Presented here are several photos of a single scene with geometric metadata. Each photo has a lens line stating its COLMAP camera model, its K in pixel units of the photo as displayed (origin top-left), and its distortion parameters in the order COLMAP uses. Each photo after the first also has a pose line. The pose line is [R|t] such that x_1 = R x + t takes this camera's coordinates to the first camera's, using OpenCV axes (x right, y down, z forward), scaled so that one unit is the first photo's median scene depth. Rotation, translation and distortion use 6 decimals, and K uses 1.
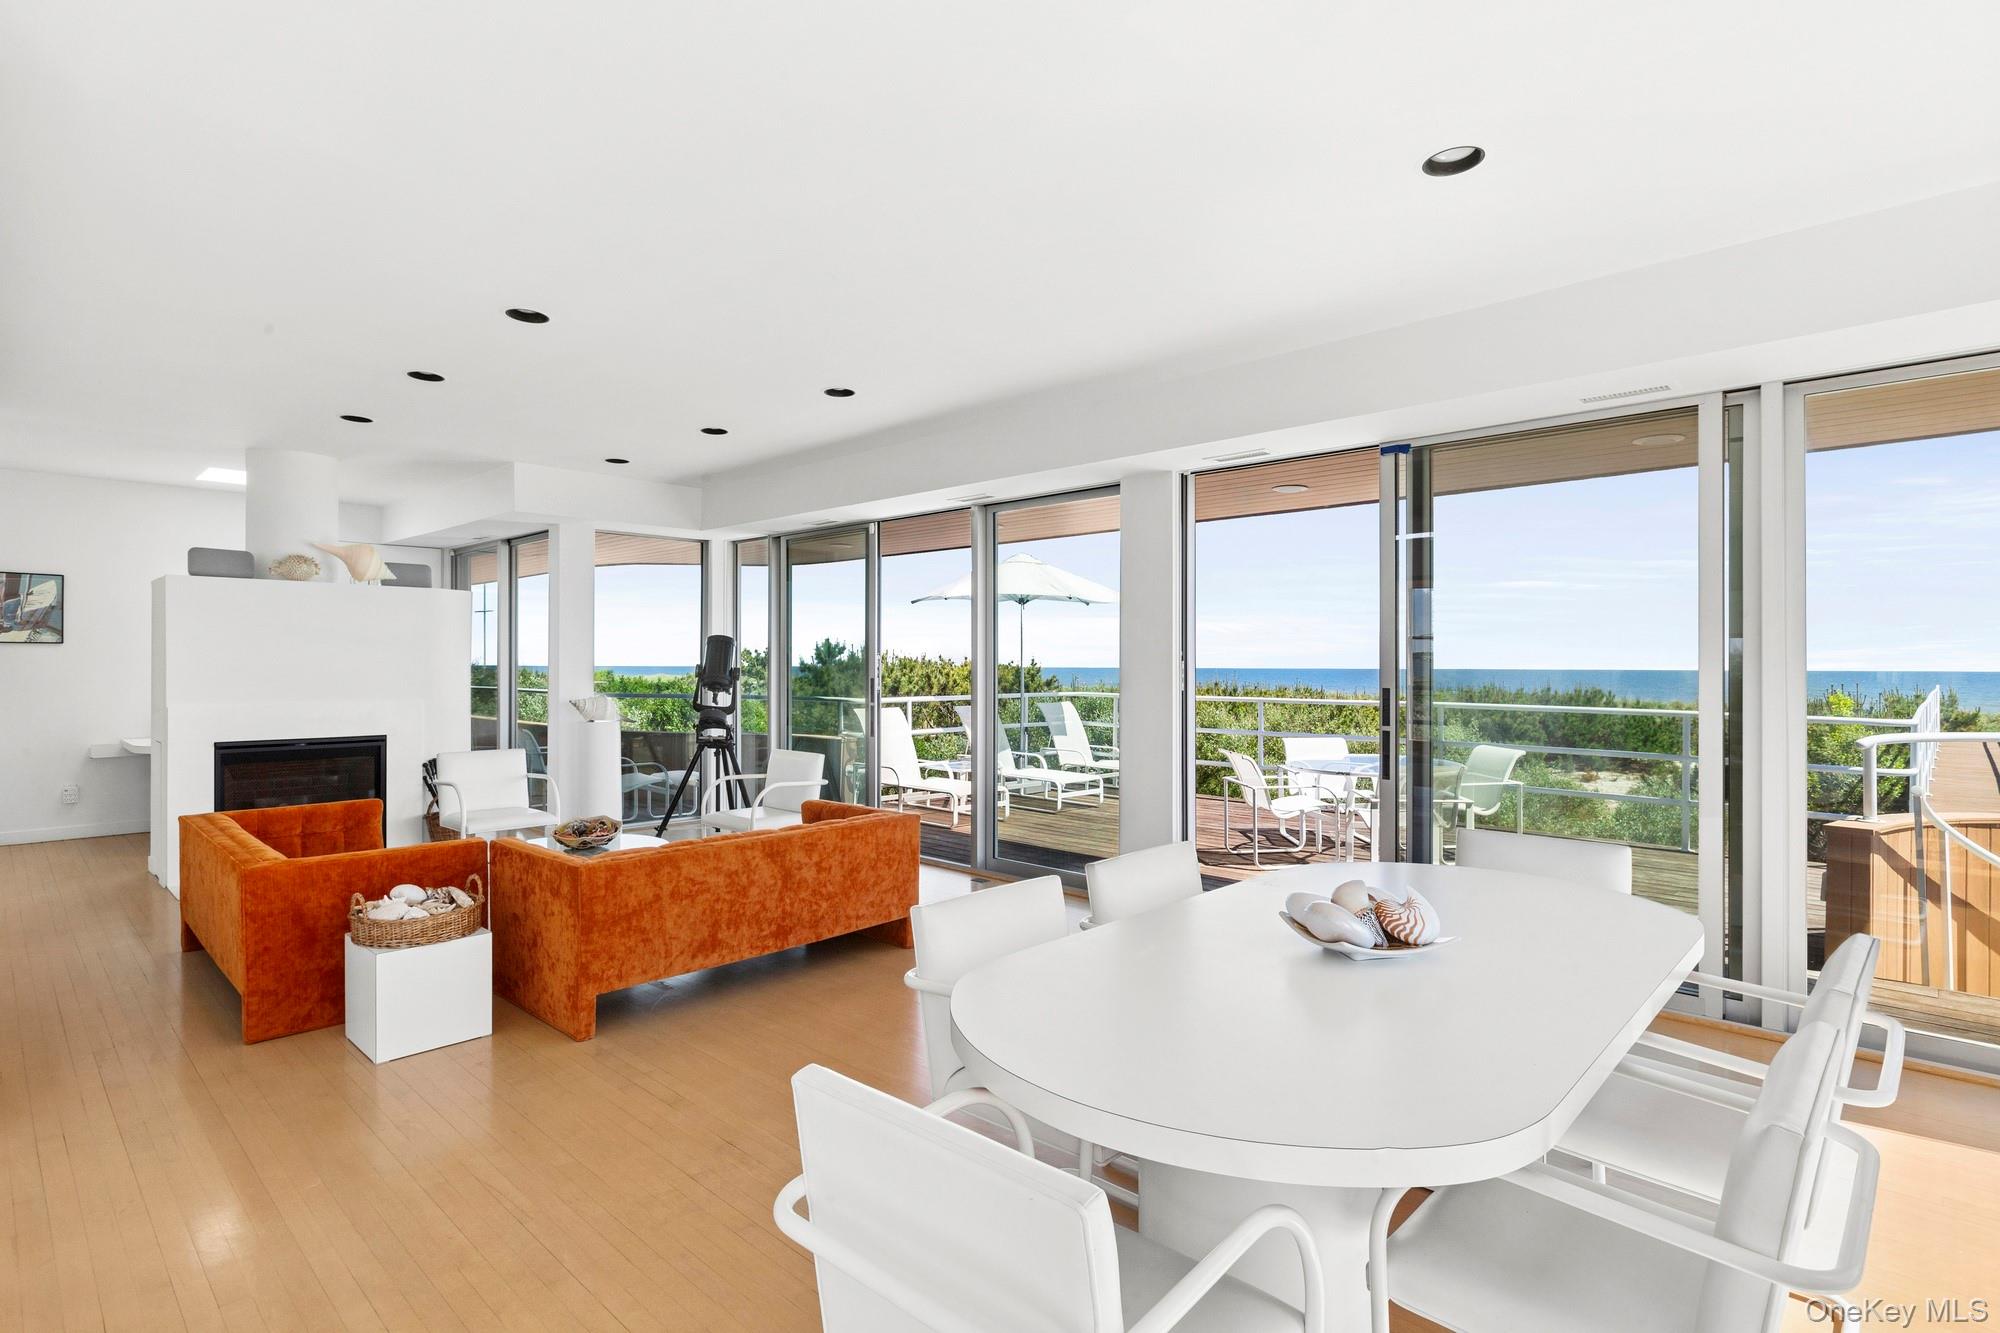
lens RADIAL K [[984.5, 0, 1000.0], [0, 984.5, 666.5], [0, 0, 1]] dist [-0.000920, -0.000109]
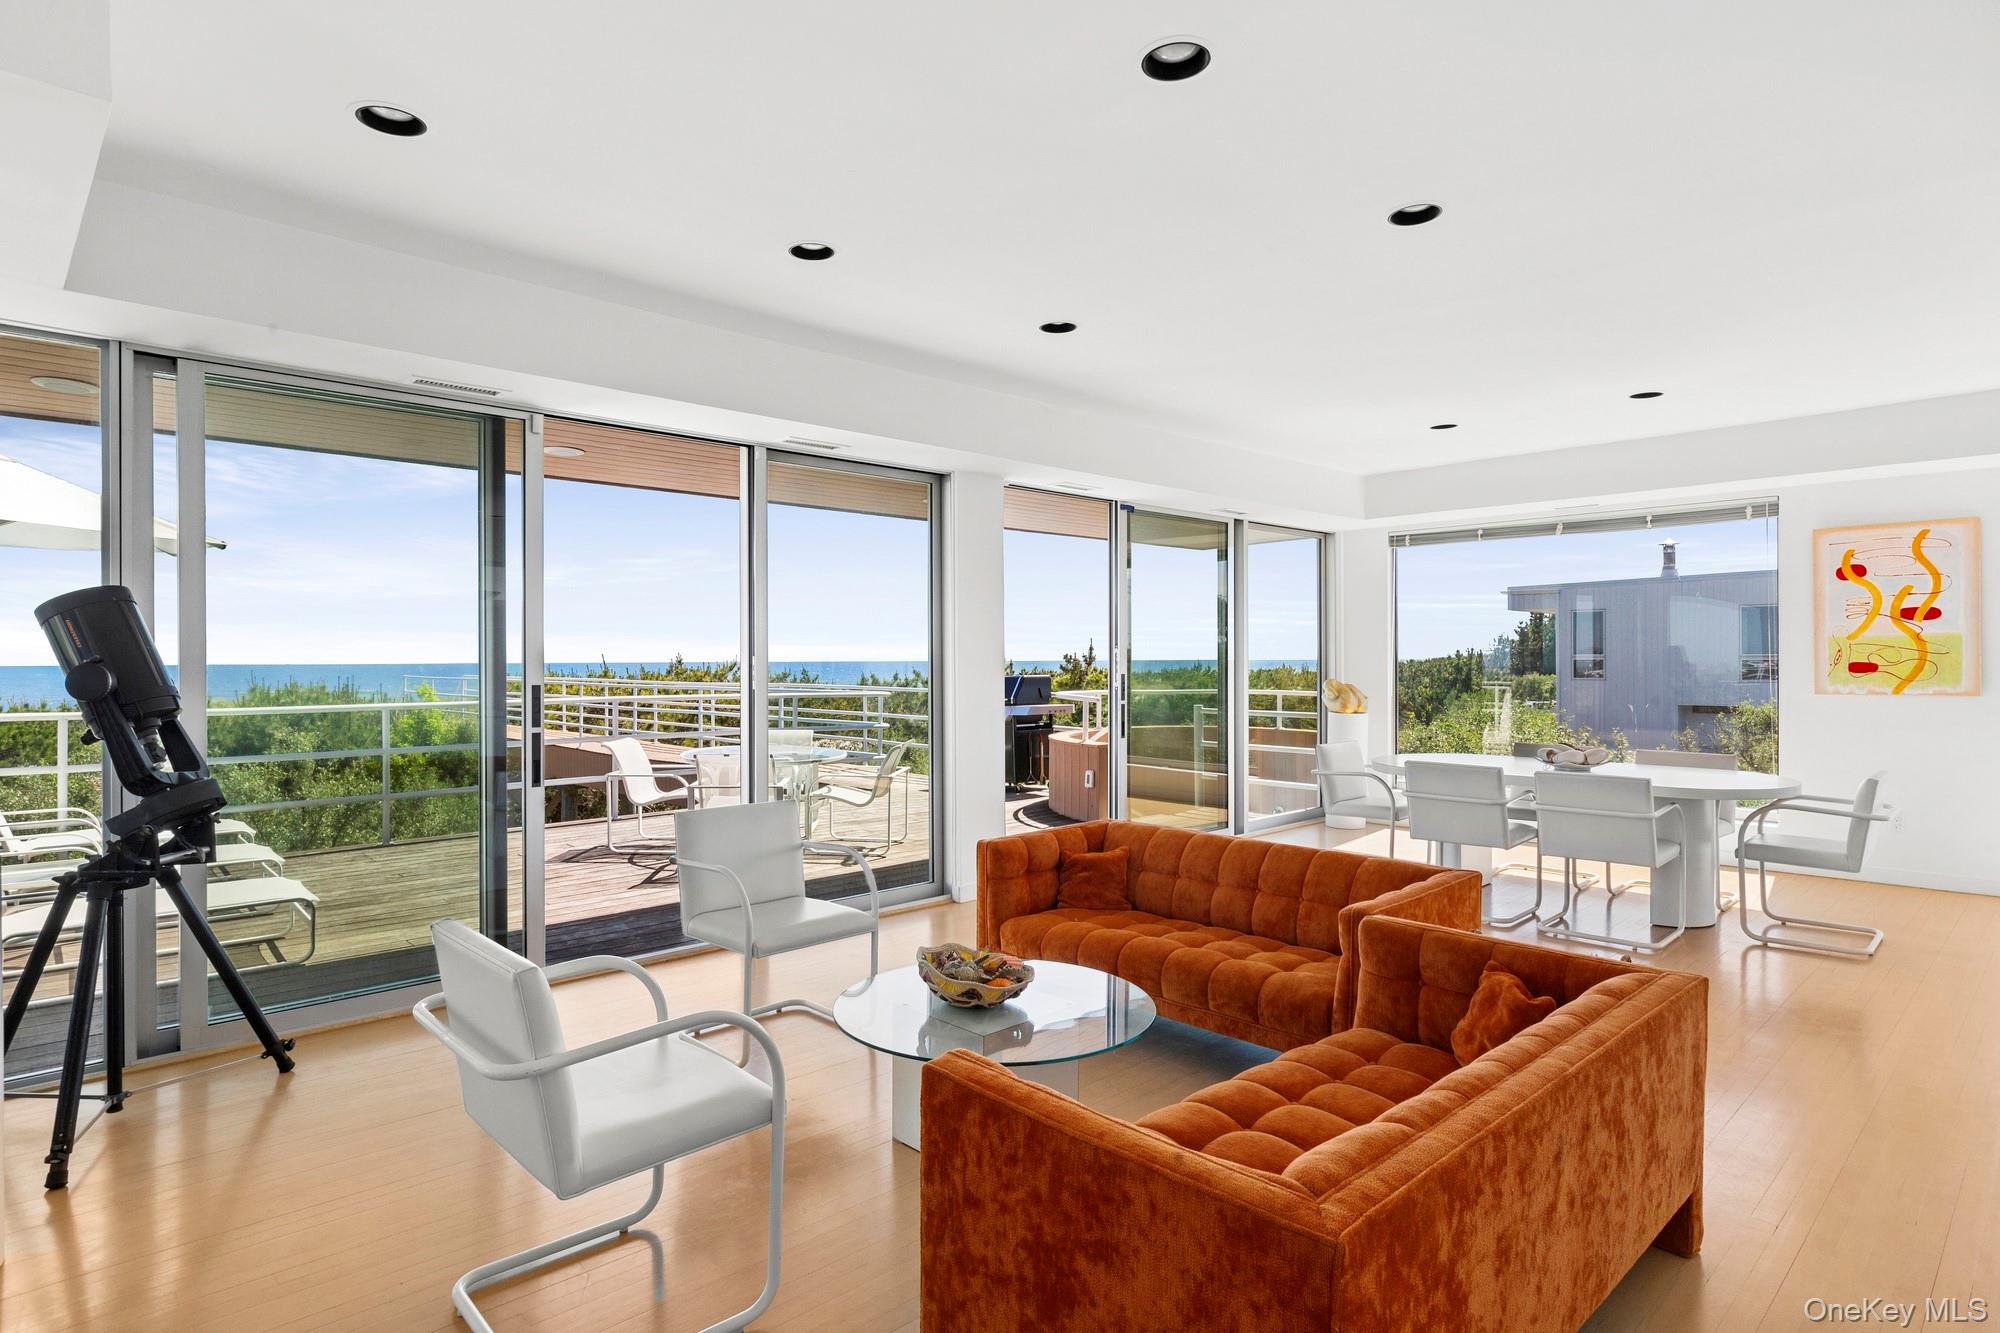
lens RADIAL K [[1106.2, 0, 1000.0], [0, 1106.2, 666.5], [0, 0, 1]] dist [0.000676, 0.000037]
pose [[0.056092, -0.008256, 0.998391, -1.111592], [0.008523, 0.999933, 0.007790, 0.002105], [-0.998389, 0.008072, 0.056158, 0.970540]]
